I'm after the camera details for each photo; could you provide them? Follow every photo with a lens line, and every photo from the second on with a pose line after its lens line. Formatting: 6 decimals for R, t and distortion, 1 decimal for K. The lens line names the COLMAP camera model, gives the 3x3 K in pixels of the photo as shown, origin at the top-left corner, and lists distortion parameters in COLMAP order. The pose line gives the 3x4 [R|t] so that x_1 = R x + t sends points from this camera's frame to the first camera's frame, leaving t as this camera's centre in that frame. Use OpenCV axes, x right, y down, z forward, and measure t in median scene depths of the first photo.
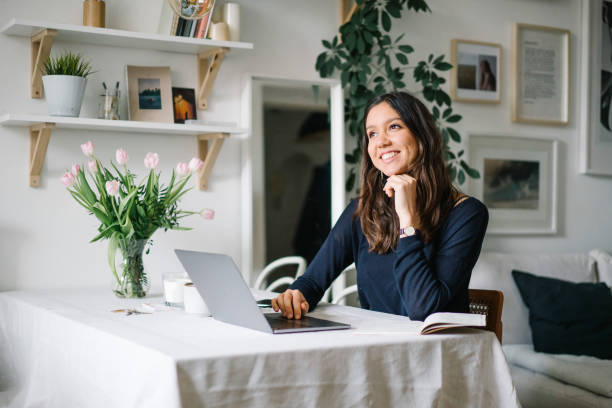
lens RADIAL K [[980.1, 0, 306.0], [0, 980.1, 204.0], [0, 0, 1]] dist [0.006299, -0.130081]
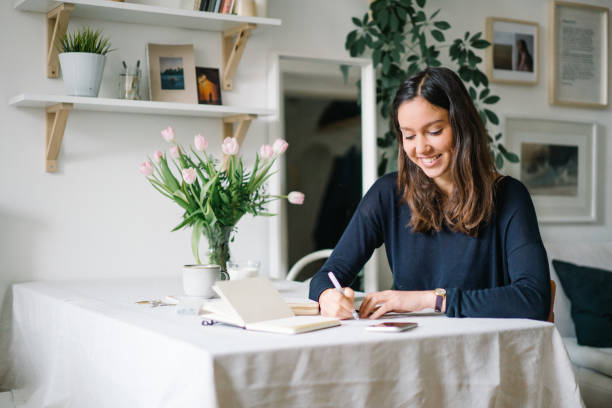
lens RADIAL K [[980.1, 0, 306.0], [0, 980.1, 204.0], [0, 0, 1]] dist [0.006299, -0.130081]
pose [[0.999927, -0.004685, -0.011180, -0.020497], [0.004732, 0.999980, 0.004124, 0.009979], [0.011160, -0.004177, 0.999929, 0.057061]]
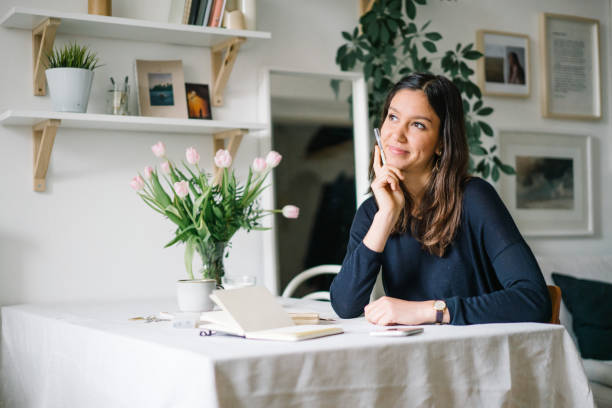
lens RADIAL K [[980.1, 0, 306.0], [0, 980.1, 204.0], [0, 0, 1]] dist [0.006299, -0.130081]
pose [[0.999572, -0.029112, 0.002944, -0.028407], [0.029193, 0.999039, -0.032703, 0.029984], [-0.001989, 0.032775, 0.999461, 0.077480]]
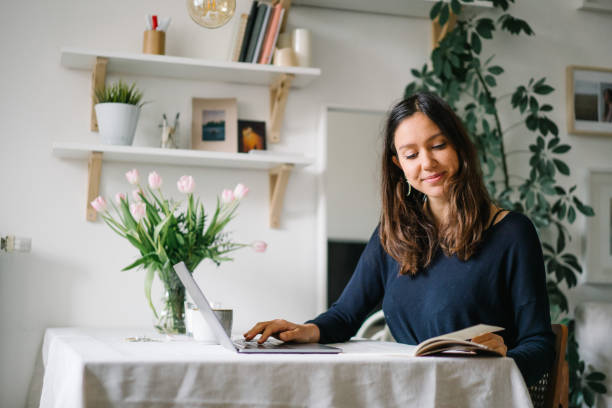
lens RADIAL K [[980.1, 0, 306.0], [0, 980.1, 204.0], [0, 0, 1]] dist [0.006299, -0.130081]
pose [[0.971191, -0.019029, -0.237541, 0.153732], [-0.004981, 0.994968, -0.100071, 0.059133], [0.238250, 0.098371, 0.966209, 0.103758]]
